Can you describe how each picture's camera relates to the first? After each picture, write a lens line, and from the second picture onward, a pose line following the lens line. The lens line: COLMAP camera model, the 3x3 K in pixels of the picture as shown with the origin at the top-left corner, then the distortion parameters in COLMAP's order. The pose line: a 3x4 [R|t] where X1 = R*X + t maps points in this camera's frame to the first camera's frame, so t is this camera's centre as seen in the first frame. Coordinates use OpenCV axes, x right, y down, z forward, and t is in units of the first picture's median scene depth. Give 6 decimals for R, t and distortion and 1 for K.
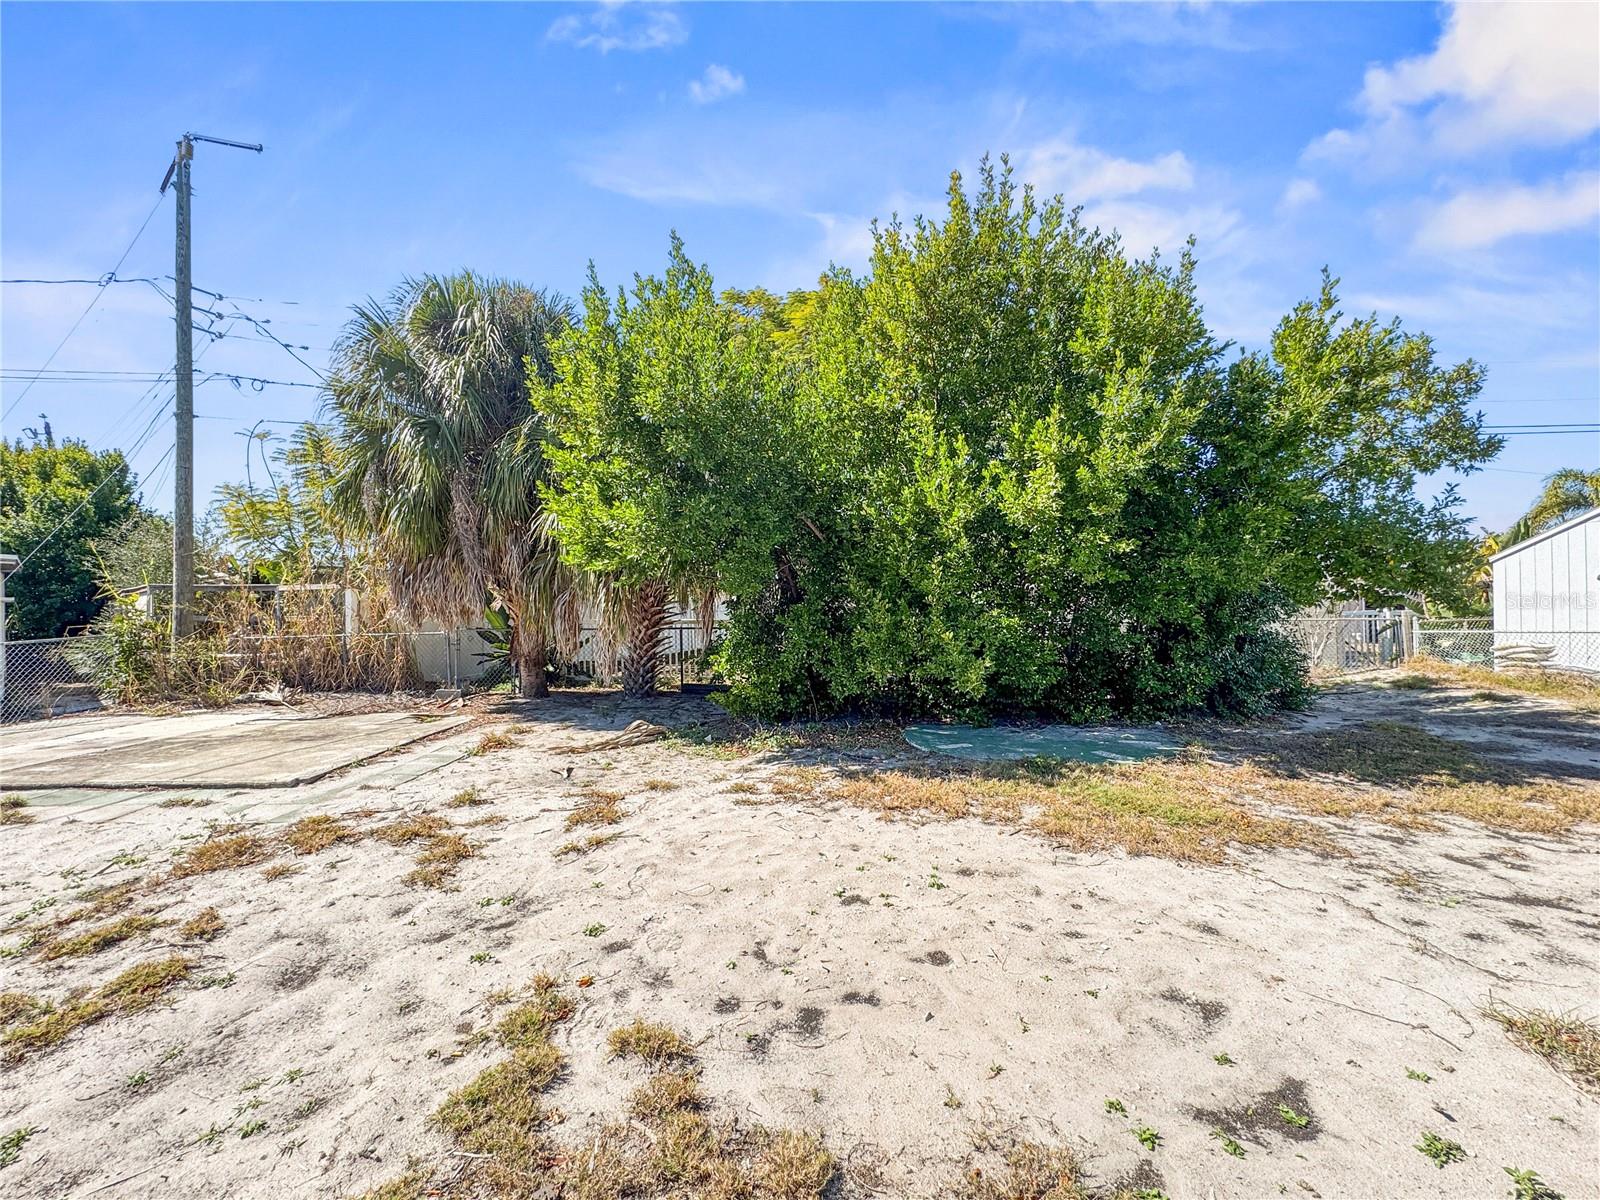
lens RADIAL K [[644.0, 0, 801.0], [0, 644.0, 600.0], [0, 0, 1]] dist [-0.002307, 0.000115]
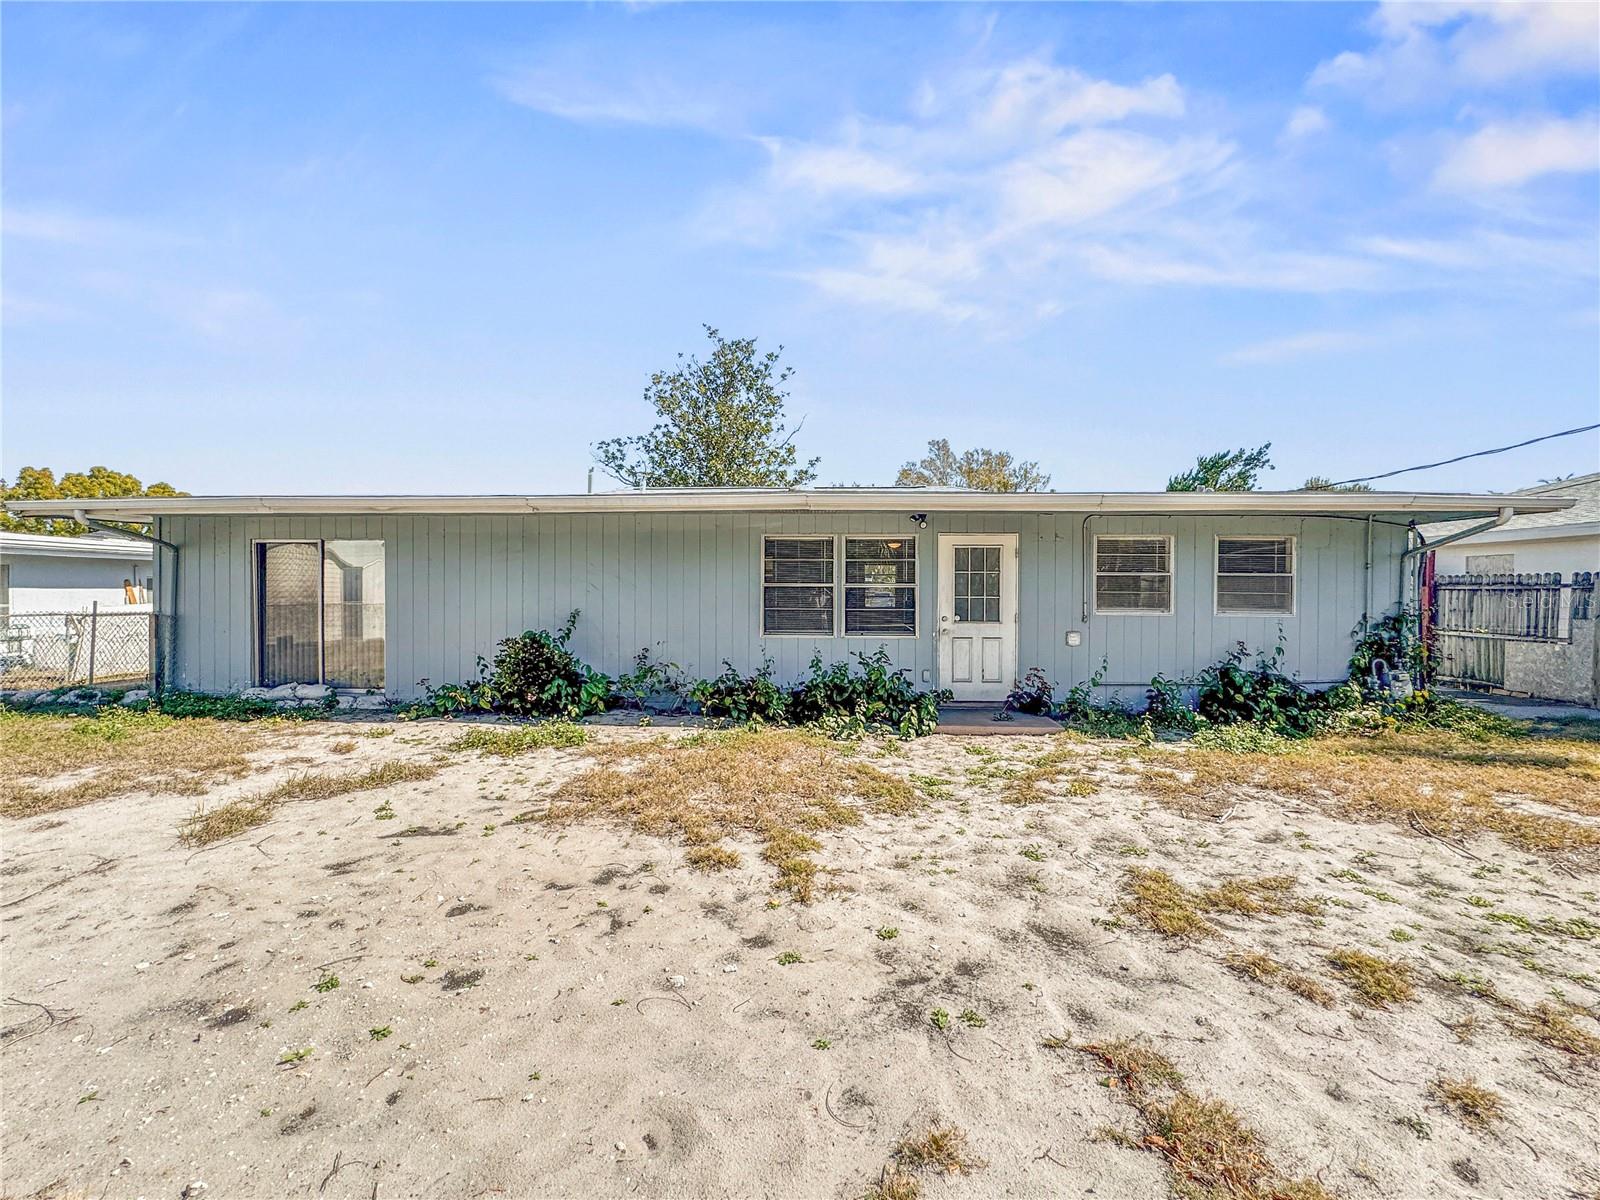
lens RADIAL K [[644.0, 0, 799.9], [0, 644.0, 597.7], [0, 0, 1]] dist [-0.002307, 0.000115]
pose [[-0.998841, 0.009930, 0.047102, -0.454582], [0.009901, 0.999951, -0.000844, 0.032556], [-0.047108, -0.000377, -0.998890, 2.226190]]
